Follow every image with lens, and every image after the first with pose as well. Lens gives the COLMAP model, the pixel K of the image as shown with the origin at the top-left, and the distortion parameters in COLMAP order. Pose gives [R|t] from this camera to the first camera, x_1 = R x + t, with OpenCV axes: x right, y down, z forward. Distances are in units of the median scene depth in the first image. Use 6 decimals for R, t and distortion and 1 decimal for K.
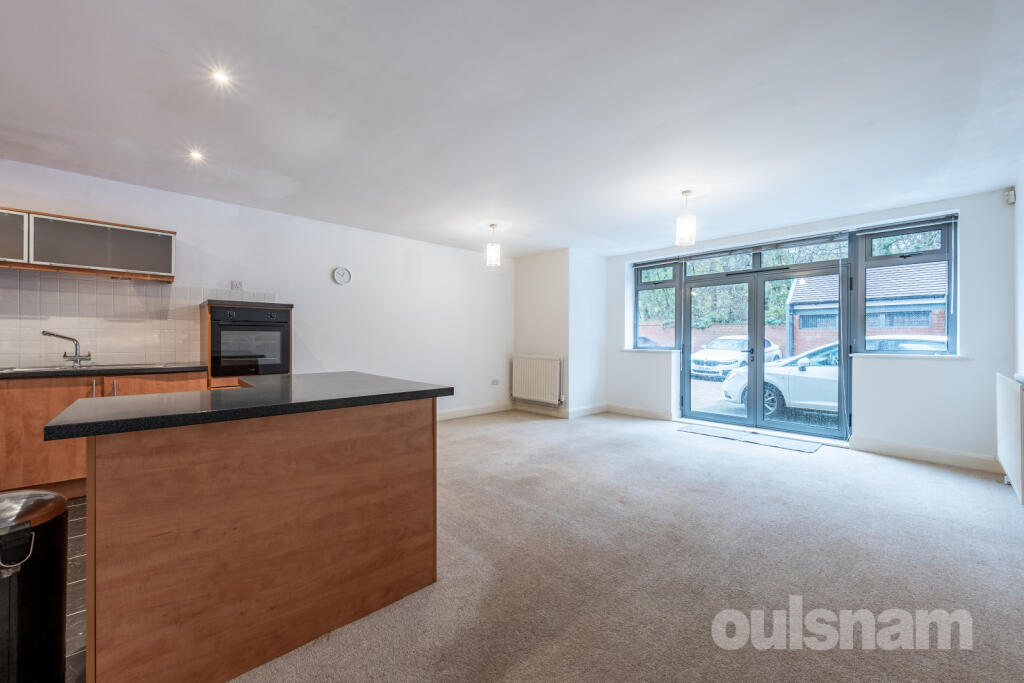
lens RADIAL K [[401.7, 0, 513.5], [0, 401.7, 340.9], [0, 0, 1]] dist [-0.002000, 0.000612]
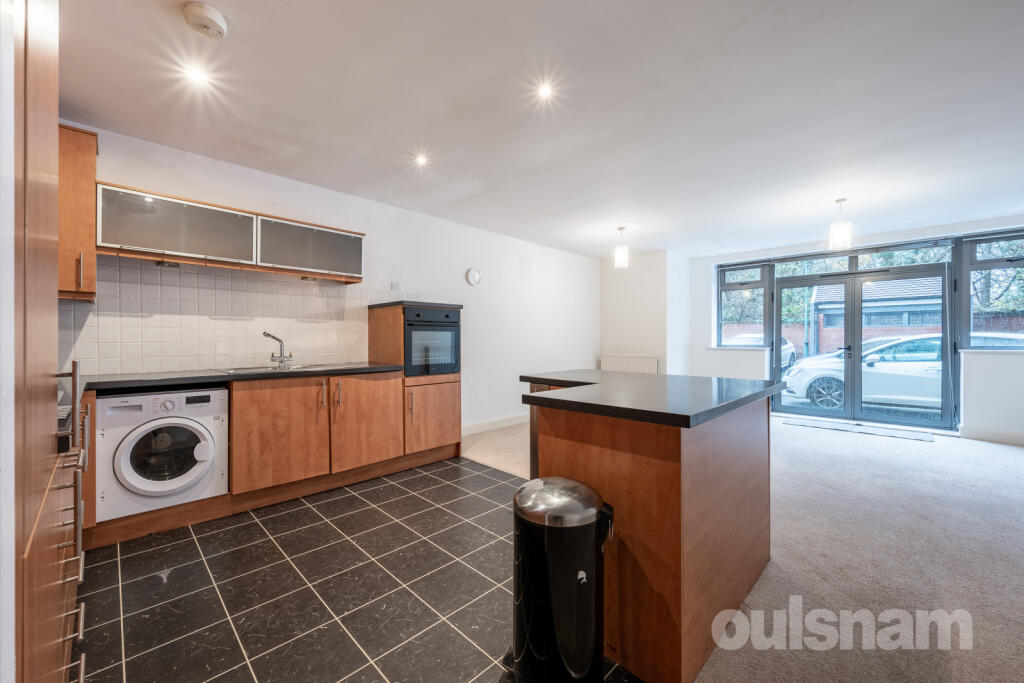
lens RADIAL K [[401.7, 0, 512.7], [0, 401.7, 341.6], [0, 0, 1]] dist [-0.002000, 0.000612]
pose [[0.998863, -0.005341, 0.047377, -0.409551], [0.005199, 0.999982, 0.003102, -0.000226], [-0.047393, -0.002852, 0.998872, -0.025018]]
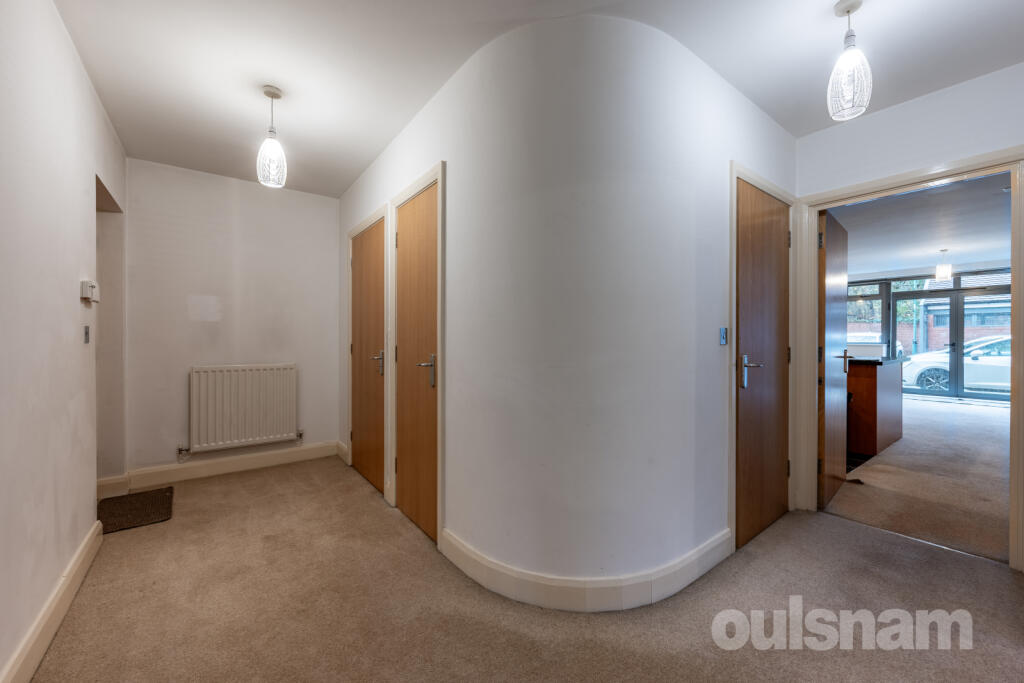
lens RADIAL K [[401.7, 0, 517.8], [0, 401.7, 338.0], [0, 0, 1]] dist [-0.002000, 0.000612]
pose [[0.995154, -0.001769, -0.098311, -0.974413], [0.001986, 0.999996, 0.002105, -0.006913], [0.098307, -0.002290, 0.995153, -0.701609]]
